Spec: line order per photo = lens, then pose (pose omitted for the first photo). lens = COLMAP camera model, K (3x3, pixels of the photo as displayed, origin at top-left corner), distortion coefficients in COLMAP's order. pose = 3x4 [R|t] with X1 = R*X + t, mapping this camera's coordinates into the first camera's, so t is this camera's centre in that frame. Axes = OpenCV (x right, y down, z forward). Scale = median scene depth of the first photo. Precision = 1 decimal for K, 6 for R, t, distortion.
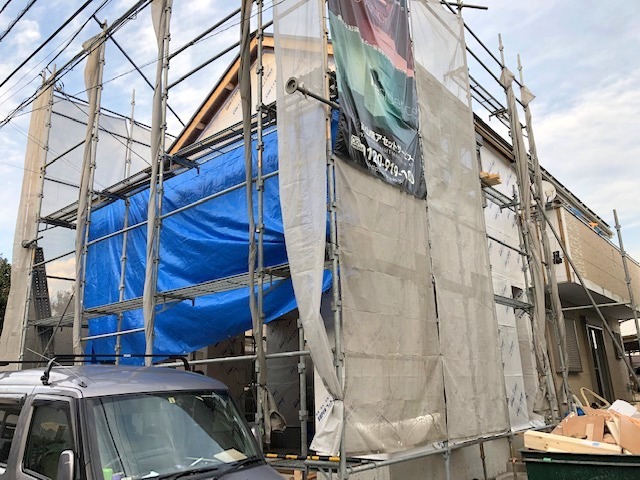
lens RADIAL K [[521.4, 0, 320.0], [0, 521.4, 240.0], [0, 0, 1]] dist [0.129410, -0.001906]
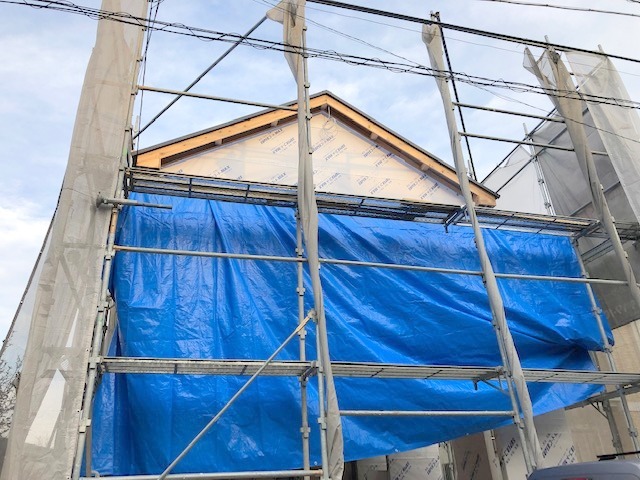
lens RADIAL K [[519.3, 0, 320.0], [0, 519.3, 240.0], [0, 0, 1]] dist [0.032997, -0.003556]
pose [[0.583158, 0.380335, 0.717824, -1.076429], [-0.196626, 0.923440, -0.329541, 0.232130], [-0.788203, 0.051031, 0.613295, 0.721362]]
